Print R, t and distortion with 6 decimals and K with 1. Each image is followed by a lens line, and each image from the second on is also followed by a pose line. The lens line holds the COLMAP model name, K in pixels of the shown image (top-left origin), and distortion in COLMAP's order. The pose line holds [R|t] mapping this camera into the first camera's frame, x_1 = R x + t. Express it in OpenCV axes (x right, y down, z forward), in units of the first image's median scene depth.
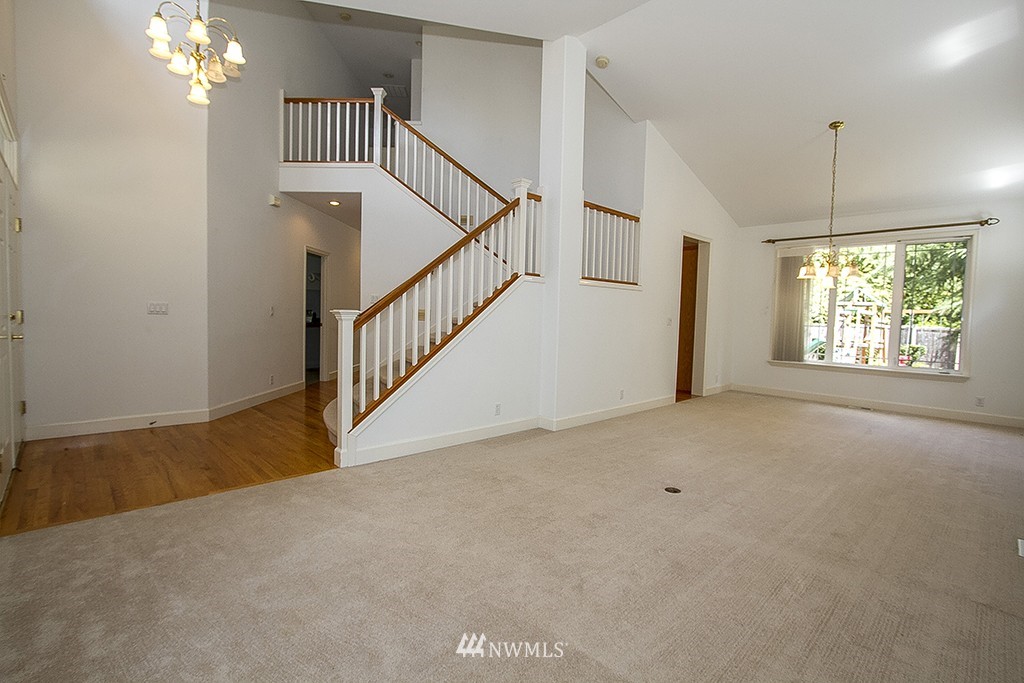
lens RADIAL K [[469.8, 0, 507.2], [0, 469.8, 338.6], [0, 0, 1]] dist [-0.020024, 0.001285]
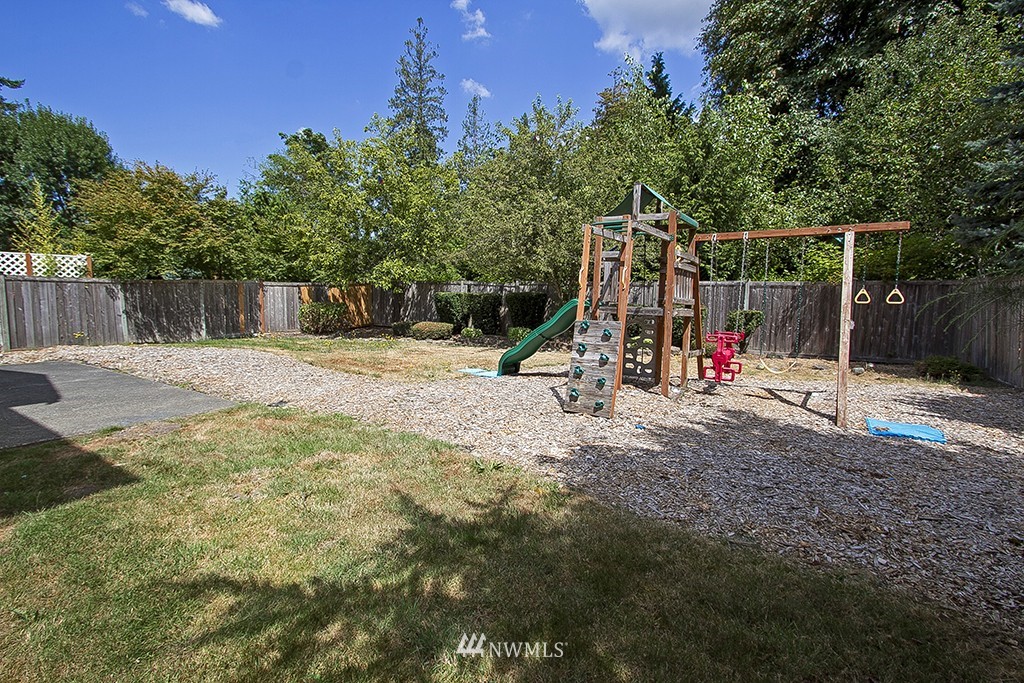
lens RADIAL K [[469.8, 0, 509.4], [0, 469.8, 337.7], [0, 0, 1]] dist [-0.020024, 0.001285]
pose [[0.966591, -0.041220, 0.252987, 1.121306], [0.028589, 0.998164, 0.053403, 0.022898], [-0.254723, -0.044386, 0.965995, 1.295145]]
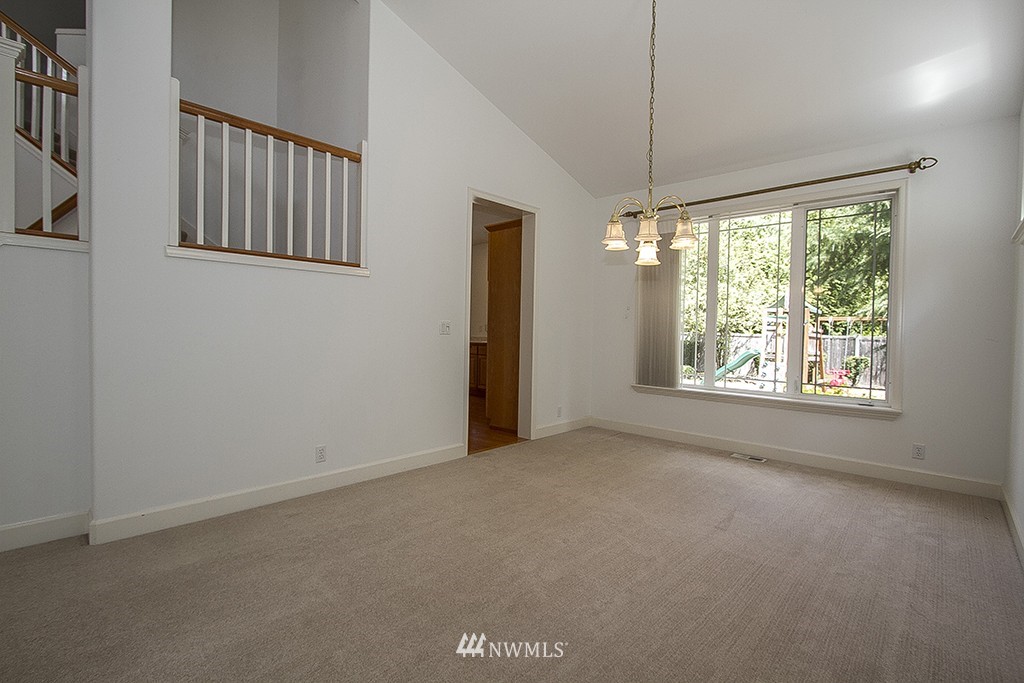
lens RADIAL K [[469.8, 0, 510.4], [0, 469.8, 338.9], [0, 0, 1]] dist [-0.020024, 0.001285]
pose [[0.998085, -0.007480, 0.061408, 0.413839], [0.009205, 0.999570, -0.027850, -0.004799], [-0.061173, 0.028362, 0.997724, 0.382179]]
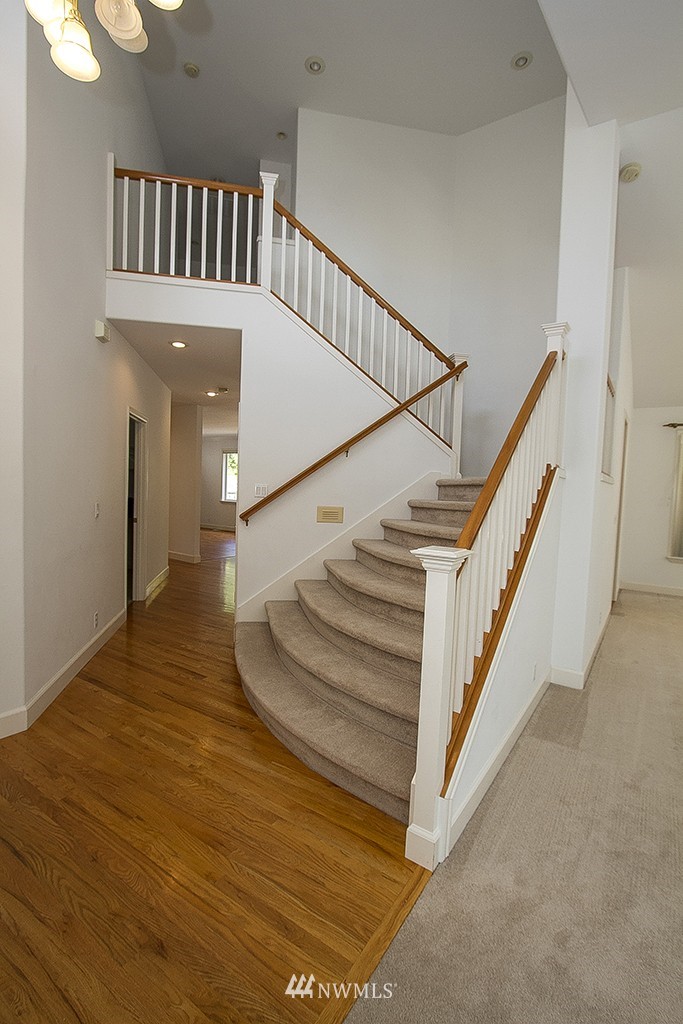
lens RADIAL K [[469.8, 0, 339.5], [0, 469.8, 515.6], [0, 0, 1]] dist [-0.020024, 0.001285]
pose [[0.976043, -0.004102, 0.217538, -0.319049], [0.000861, 0.999887, 0.014988, -0.059059], [-0.217575, -0.014442, 0.975937, 0.318691]]
